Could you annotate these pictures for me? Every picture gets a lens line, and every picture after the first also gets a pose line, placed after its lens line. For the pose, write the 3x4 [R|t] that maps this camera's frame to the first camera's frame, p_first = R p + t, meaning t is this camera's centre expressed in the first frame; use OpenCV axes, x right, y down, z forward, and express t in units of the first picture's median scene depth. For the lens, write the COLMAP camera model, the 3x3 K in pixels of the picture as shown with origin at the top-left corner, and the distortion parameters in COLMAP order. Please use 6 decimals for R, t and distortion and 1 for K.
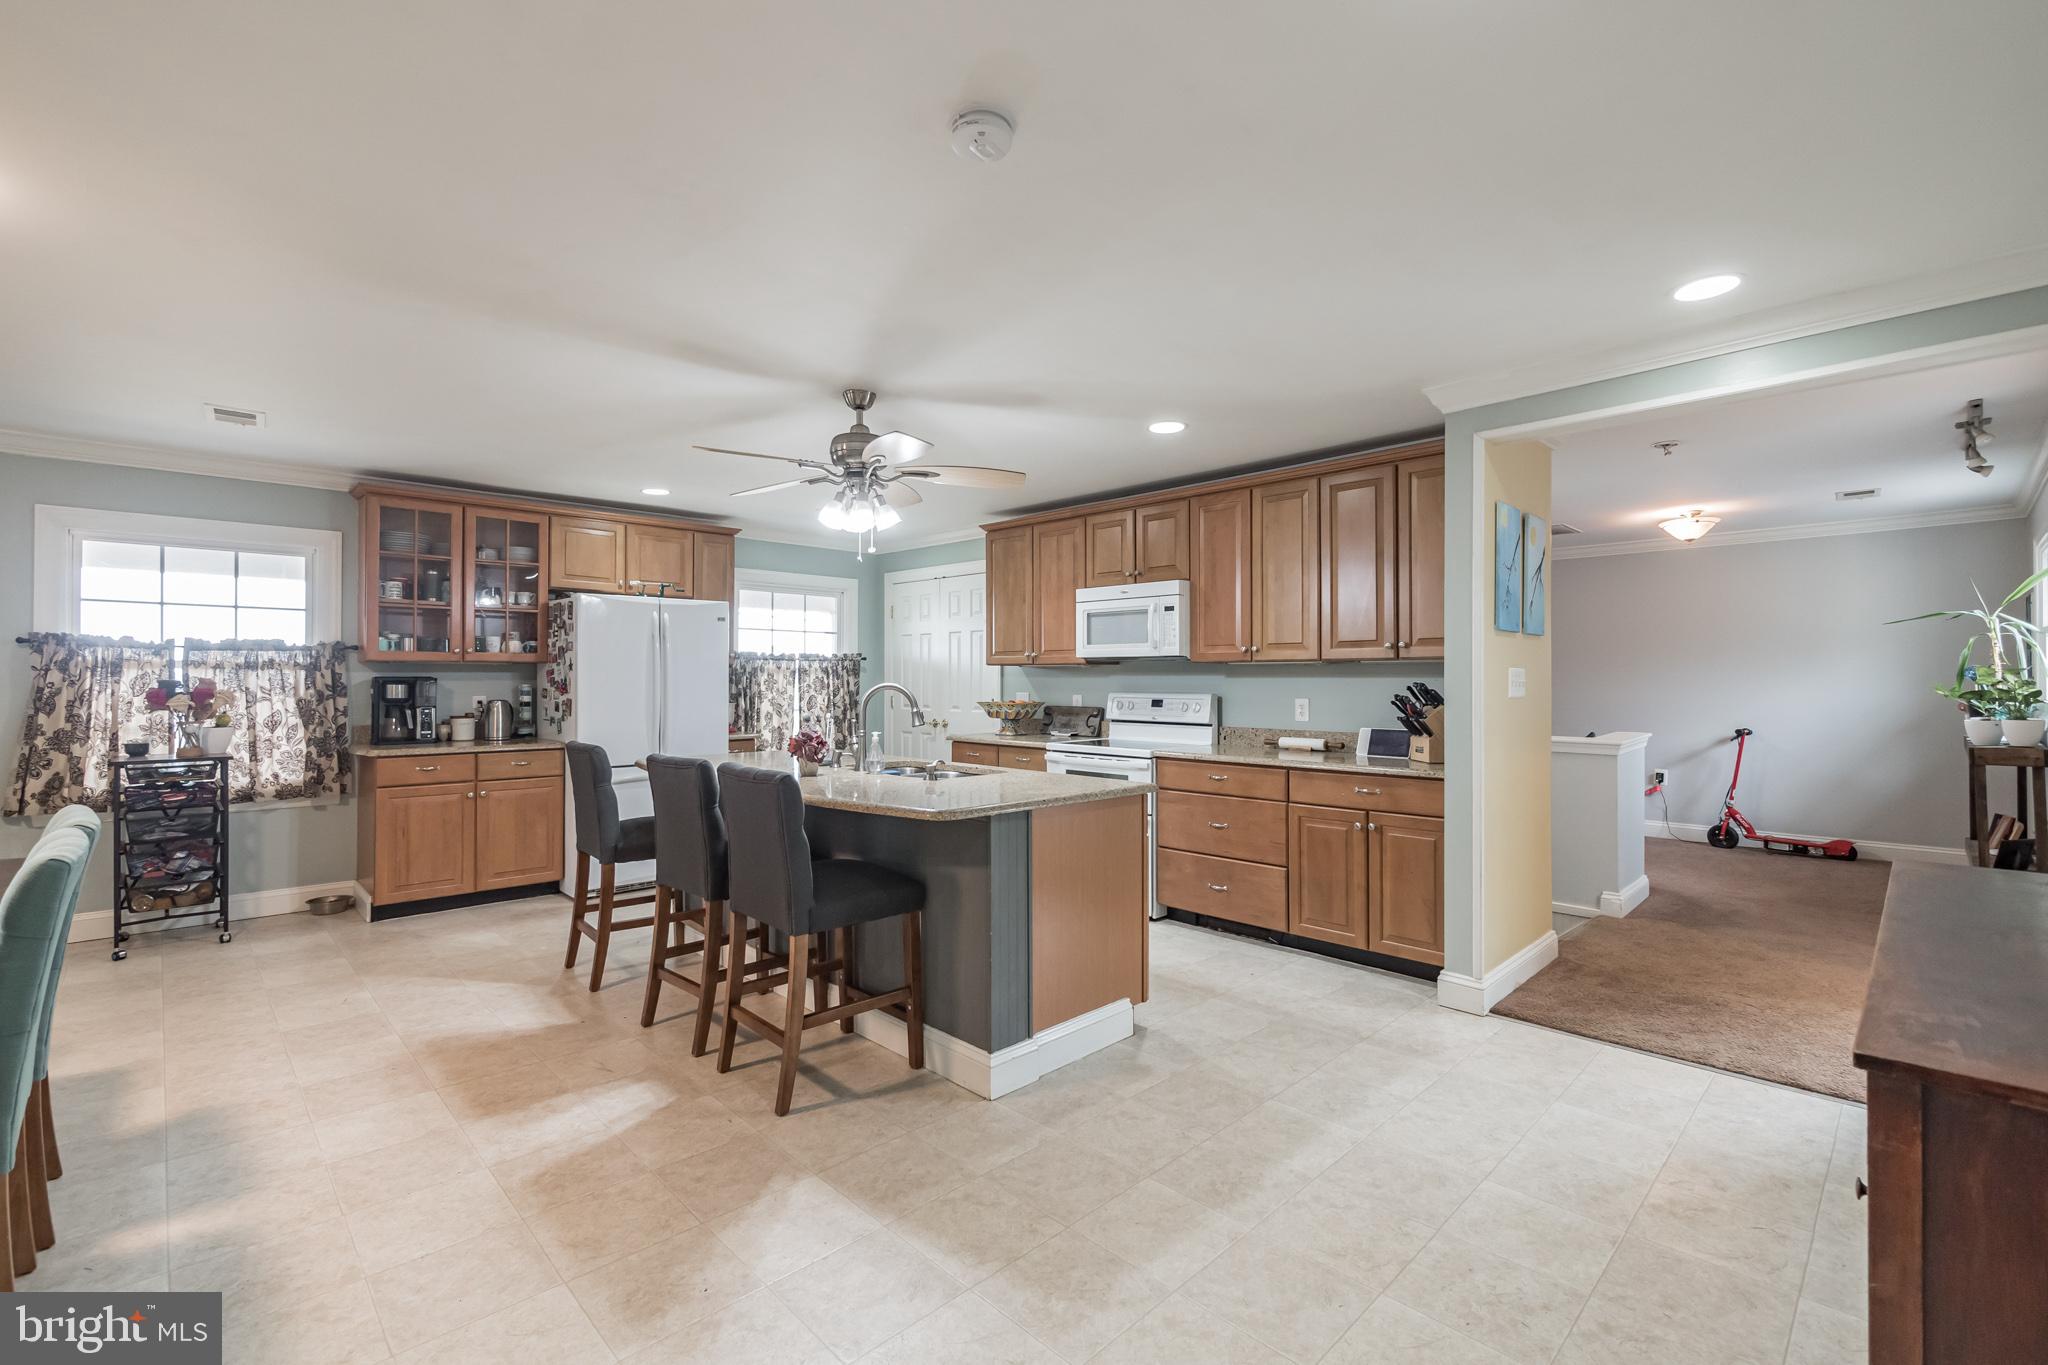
lens RADIAL K [[893.0, 0, 1017.2], [0, 893.0, 683.2], [0, 0, 1]] dist [-0.007750, 0.000755]
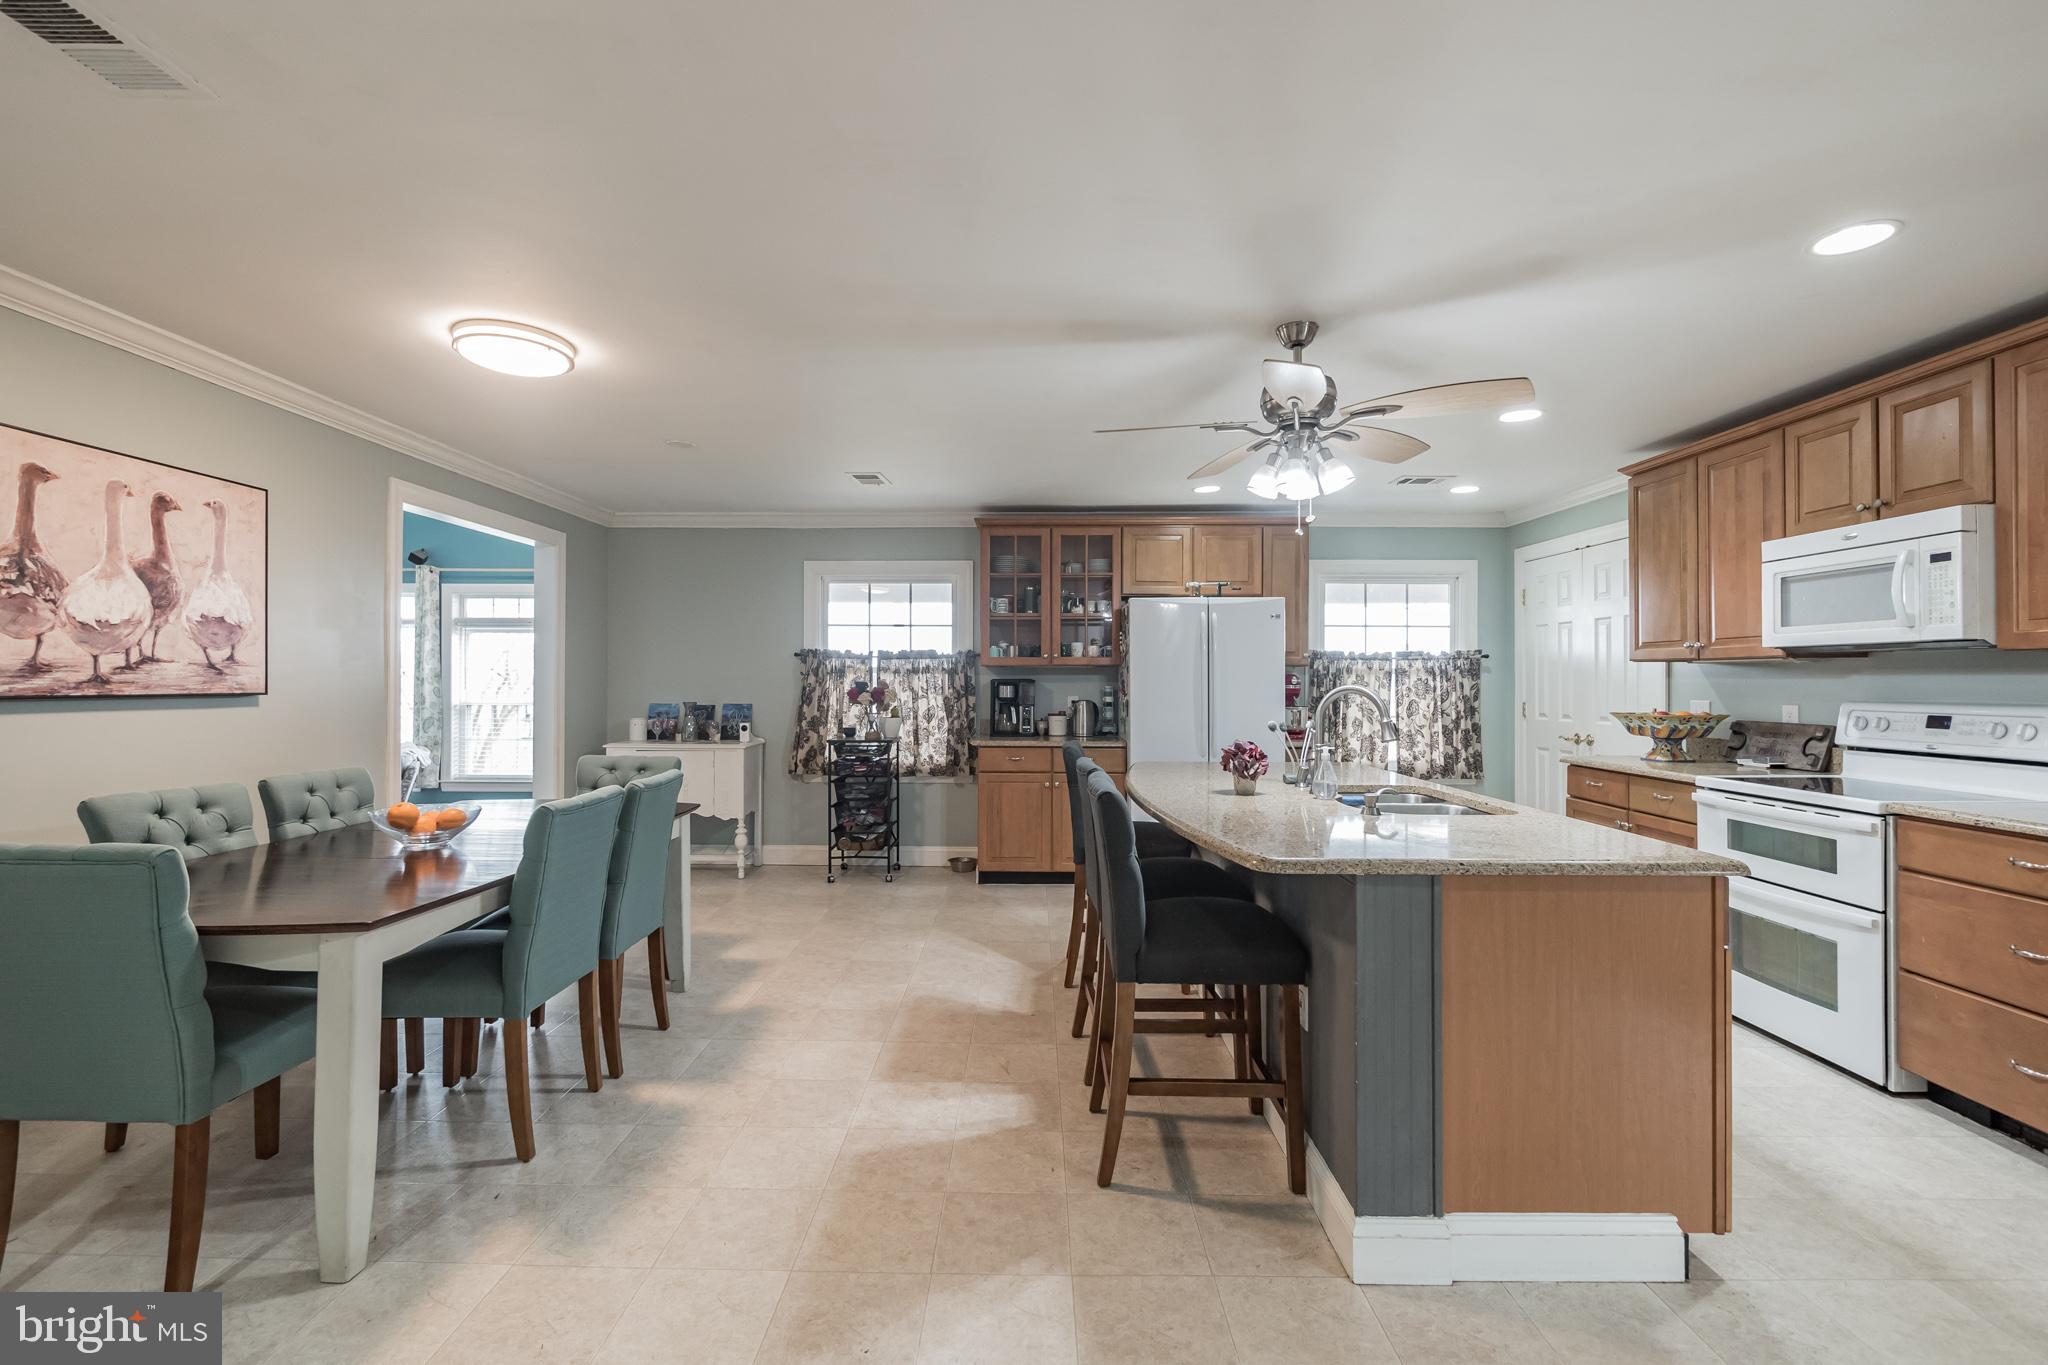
lens RADIAL K [[893.0, 0, 1018.2], [0, 893.0, 680.3], [0, 0, 1]] dist [-0.007750, 0.000755]
pose [[0.705565, -0.001161, -0.708645, 0.176077], [-0.003839, 0.999978, -0.005461, 0.000934], [0.708635, 0.006573, 0.705544, 0.202944]]
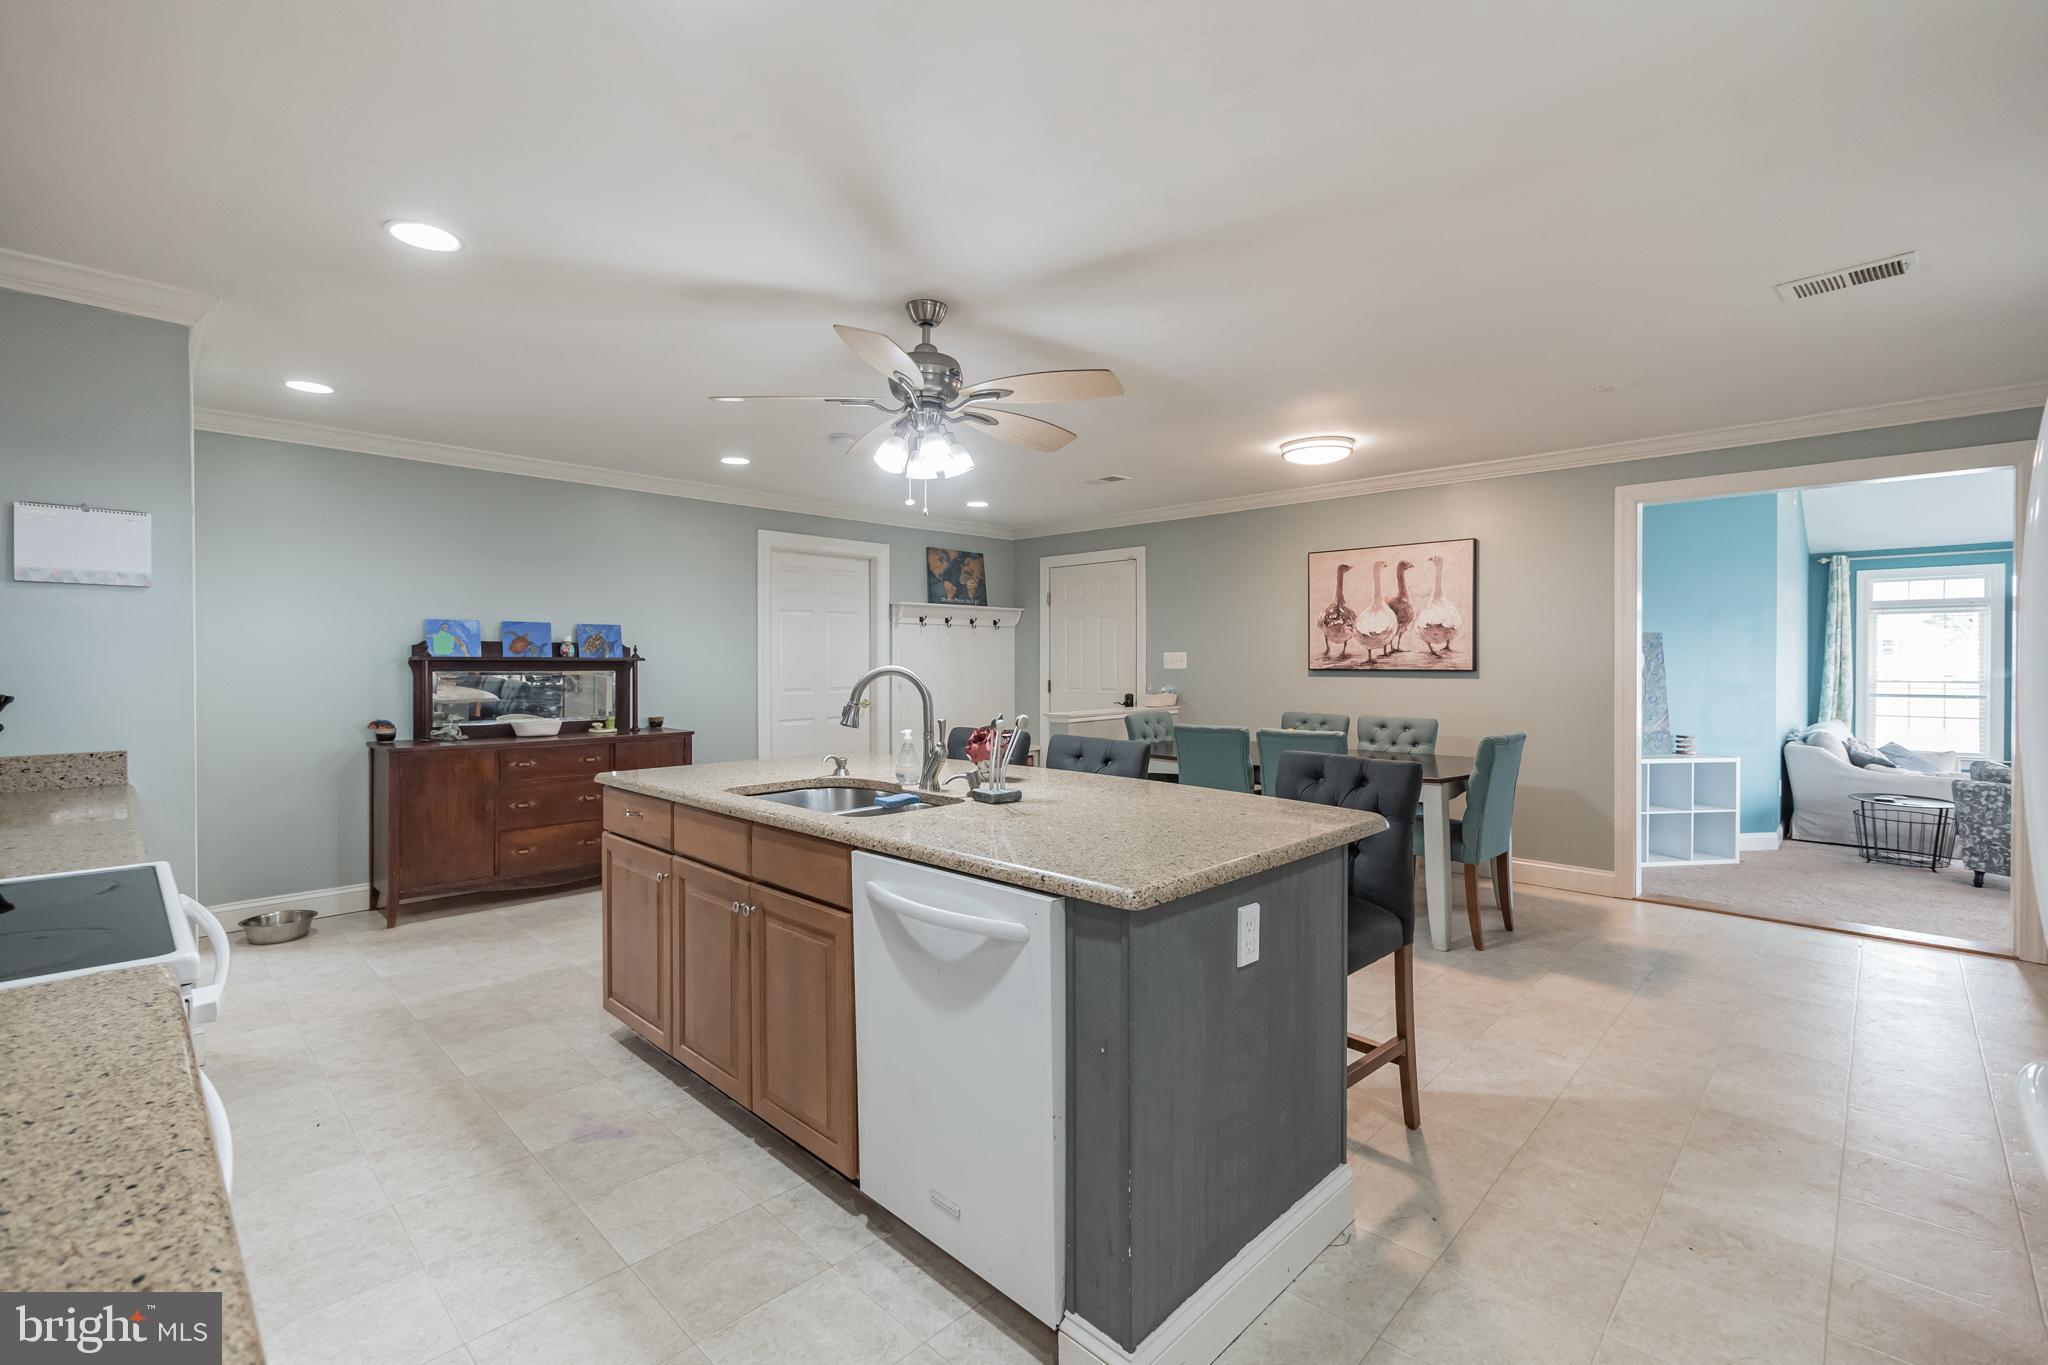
lens RADIAL K [[893.0, 0, 1022.8], [0, 893.0, 674.0], [0, 0, 1]] dist [-0.007750, 0.000755]
pose [[-0.999537, -0.001451, -0.030386, -0.195369], [-0.002047, 0.999807, 0.019564, -0.006854], [0.030352, 0.019617, -0.999347, 1.475868]]
